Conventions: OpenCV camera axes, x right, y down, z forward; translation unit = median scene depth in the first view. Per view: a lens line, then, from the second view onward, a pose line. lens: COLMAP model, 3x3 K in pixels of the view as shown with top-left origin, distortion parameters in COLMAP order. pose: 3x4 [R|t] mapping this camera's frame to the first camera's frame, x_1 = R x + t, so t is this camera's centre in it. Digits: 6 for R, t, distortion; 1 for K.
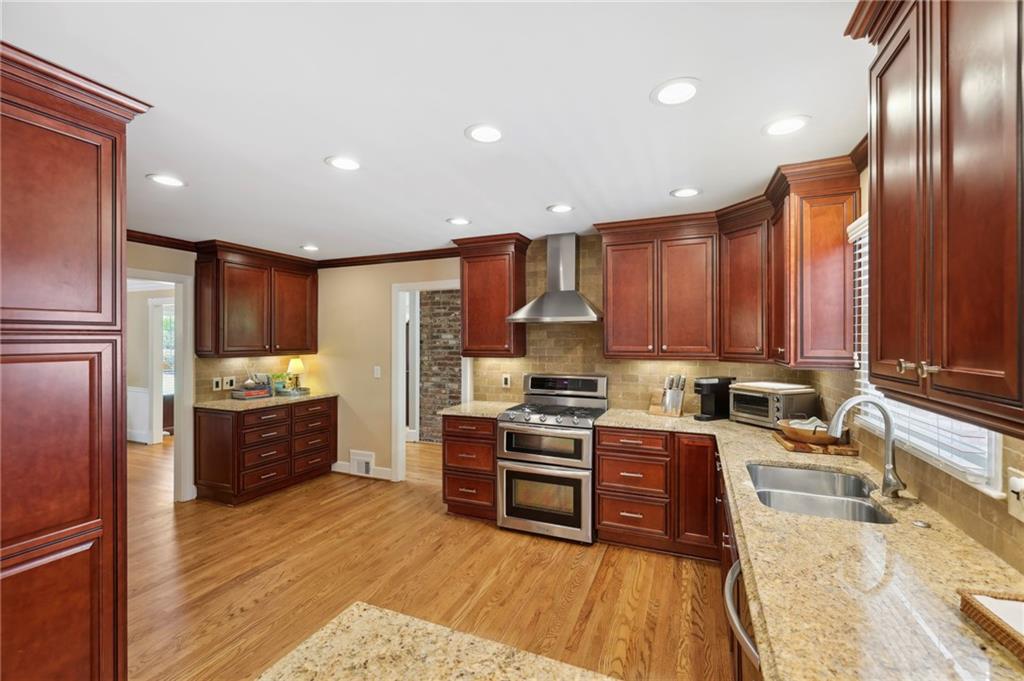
lens RADIAL K [[437.2, 0, 513.3], [0, 437.2, 340.3], [0, 0, 1]] dist [-0.001513, 0.000614]
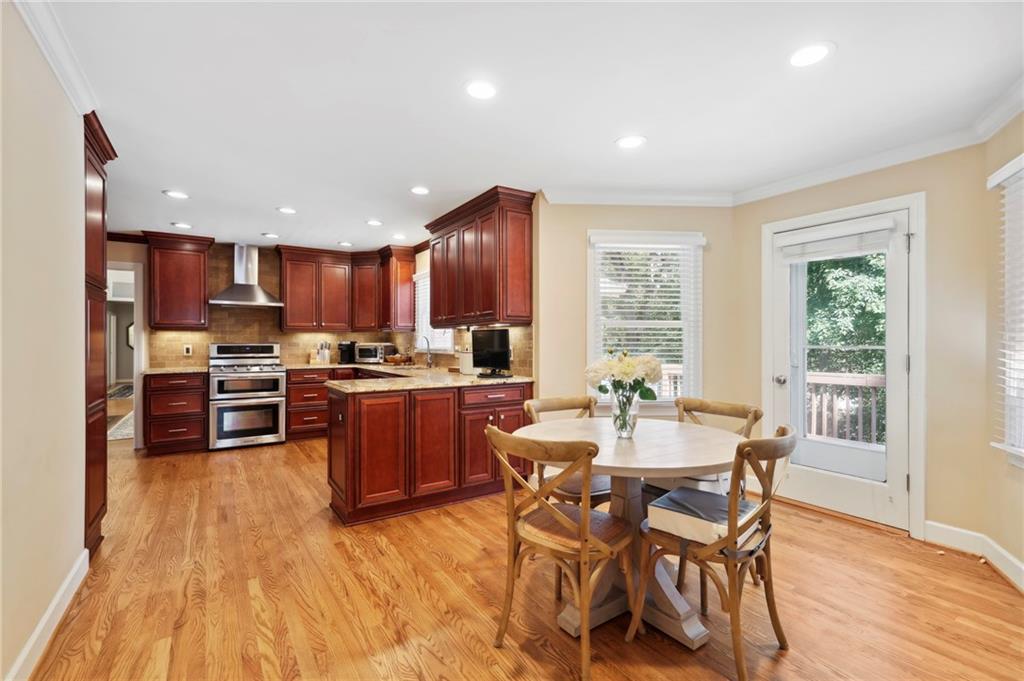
lens RADIAL K [[451.4, 0, 517.1], [0, 451.4, 344.6], [0, 0, 1]] dist [0.002524, 0.000492]
pose [[0.550817, -0.004902, 0.834612, -0.697158], [0.002919, 0.999988, 0.003947, 0.089280], [-0.834621, 0.000262, 0.550825, -0.612362]]
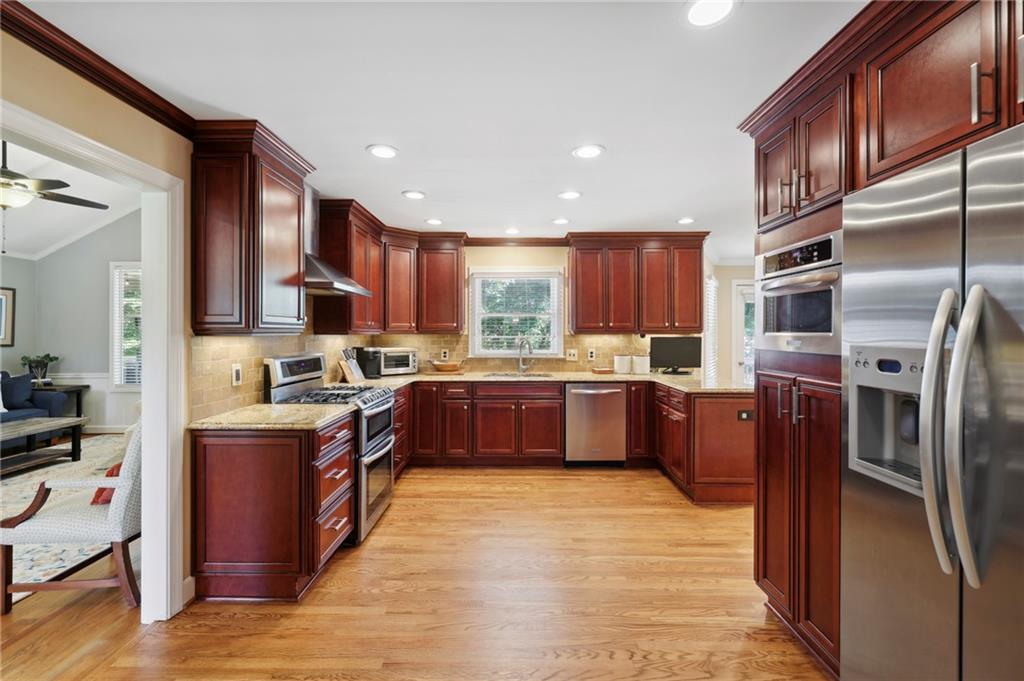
lens RADIAL K [[437.2, 0, 505.1], [0, 437.2, 334.8], [0, 0, 1]] dist [-0.001513, 0.000614]
pose [[-0.370969, -0.002427, 0.928642, -0.880223], [0.003918, 0.999984, 0.004179, 0.042204], [-0.928637, 0.005189, -0.370954, 1.051569]]
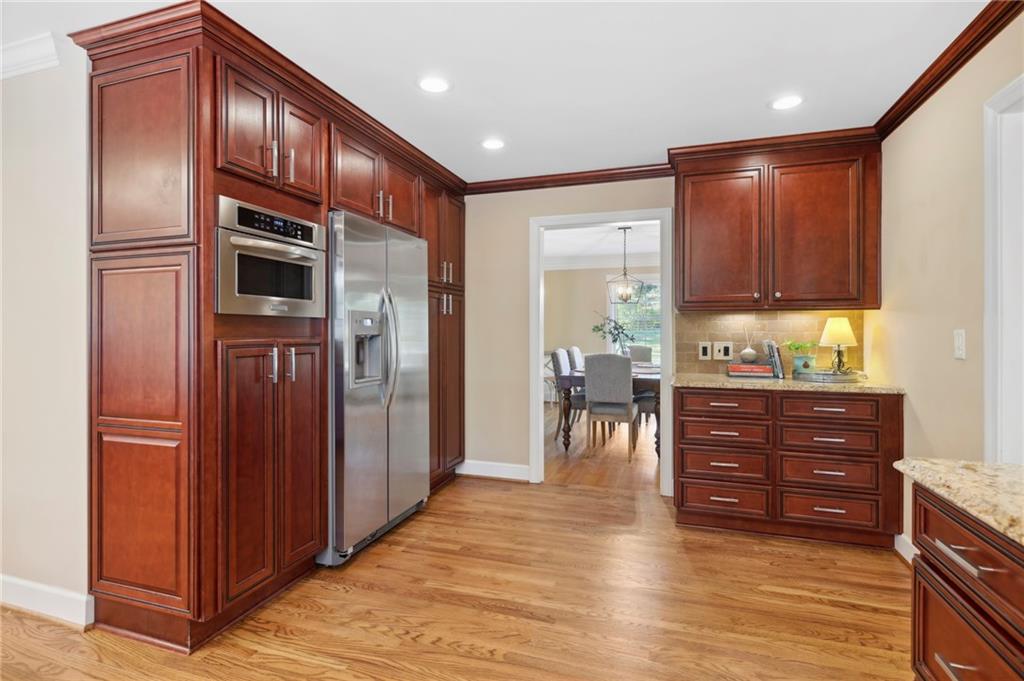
lens RADIAL K [[496.9, 0, 509.1], [0, 496.9, 332.4], [0, 0, 1]] dist [-0.002365, 0.000005]
pose [[0.080472, 0.004421, -0.996747, 0.137109], [-0.001672, 0.999989, 0.004300, 0.084346], [0.996755, 0.001320, 0.080479, 0.769282]]
